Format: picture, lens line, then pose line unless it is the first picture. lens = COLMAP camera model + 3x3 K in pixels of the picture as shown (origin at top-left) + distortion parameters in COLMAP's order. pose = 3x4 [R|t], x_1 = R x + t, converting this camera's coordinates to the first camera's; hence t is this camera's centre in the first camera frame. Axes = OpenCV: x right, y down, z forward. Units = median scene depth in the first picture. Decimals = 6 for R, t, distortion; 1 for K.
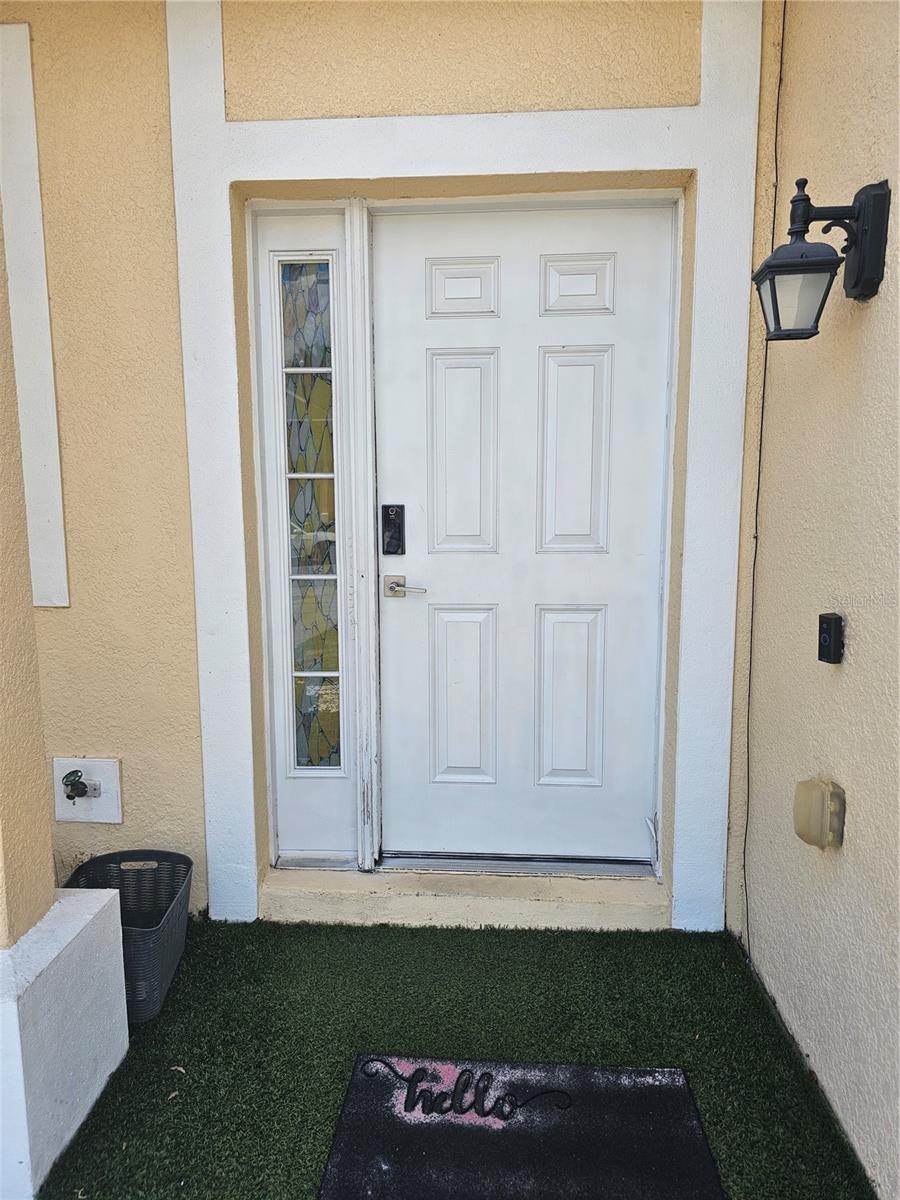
lens RADIAL K [[810.9, 0, 448.7], [0, 810.9, 601.0], [0, 0, 1]] dist [0.058089, -0.055376]
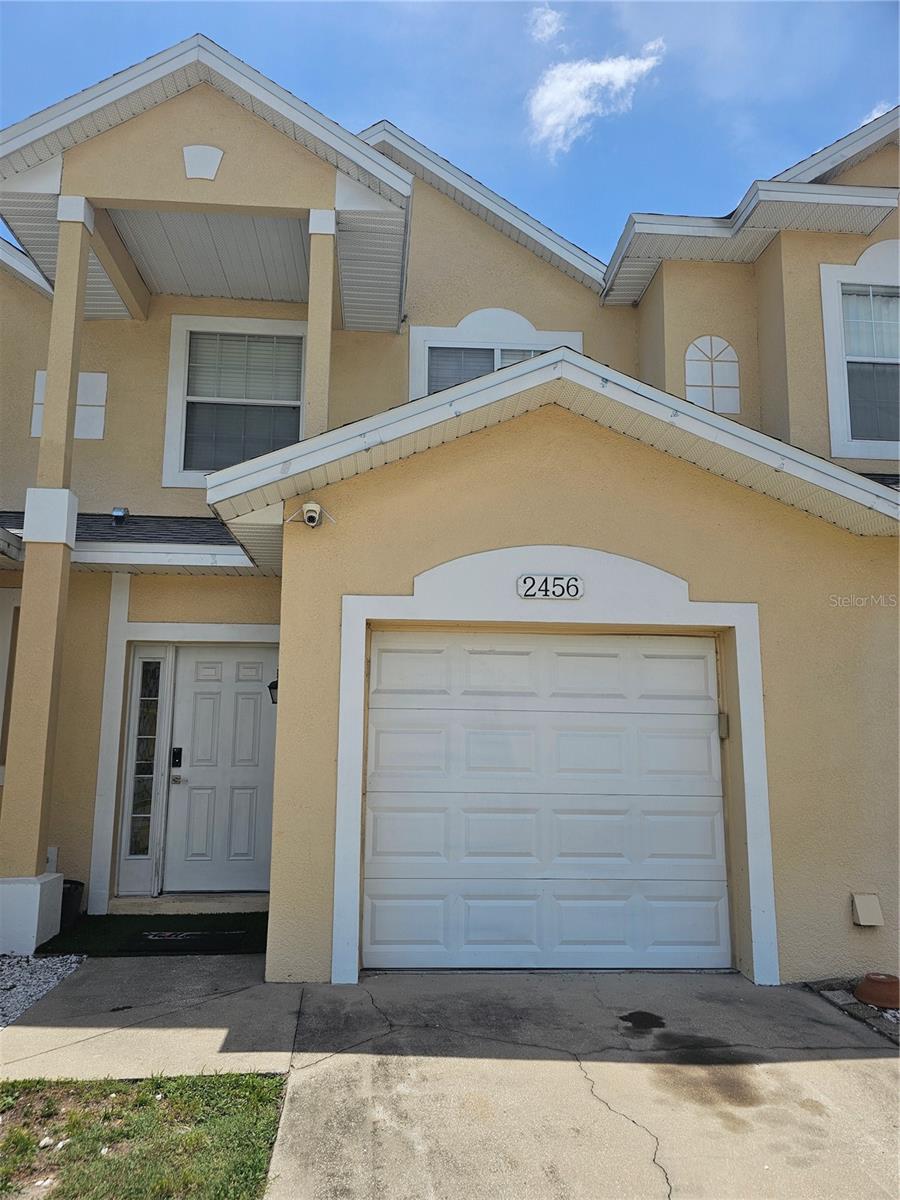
lens RADIAL K [[810.9, 0, 435.0], [0, 810.9, 613.9], [0, 0, 1]] dist [0.058089, -0.055376]
pose [[0.989382, 0.032137, 0.141741, 0.375094], [0.010816, 0.956261, -0.292314, 0.253662], [-0.144936, 0.290743, 0.945760, -1.793947]]
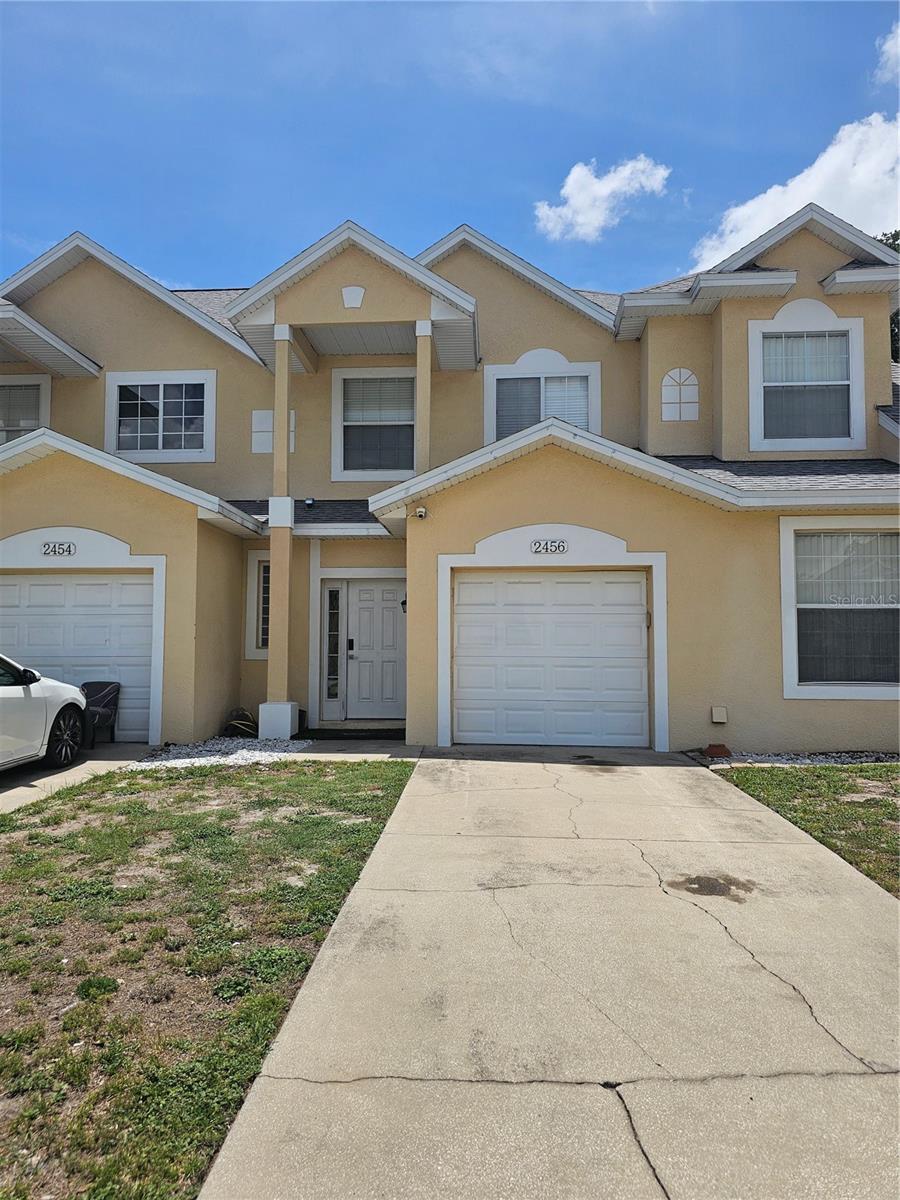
lens RADIAL K [[810.9, 0, 449.0], [0, 810.9, 608.2], [0, 0, 1]] dist [0.058089, -0.055376]
pose [[0.999935, 0.002983, 0.011043, 0.442680], [-0.000664, 0.978907, -0.204304, 0.659218], [-0.011420, 0.204283, 0.978845, -3.608563]]
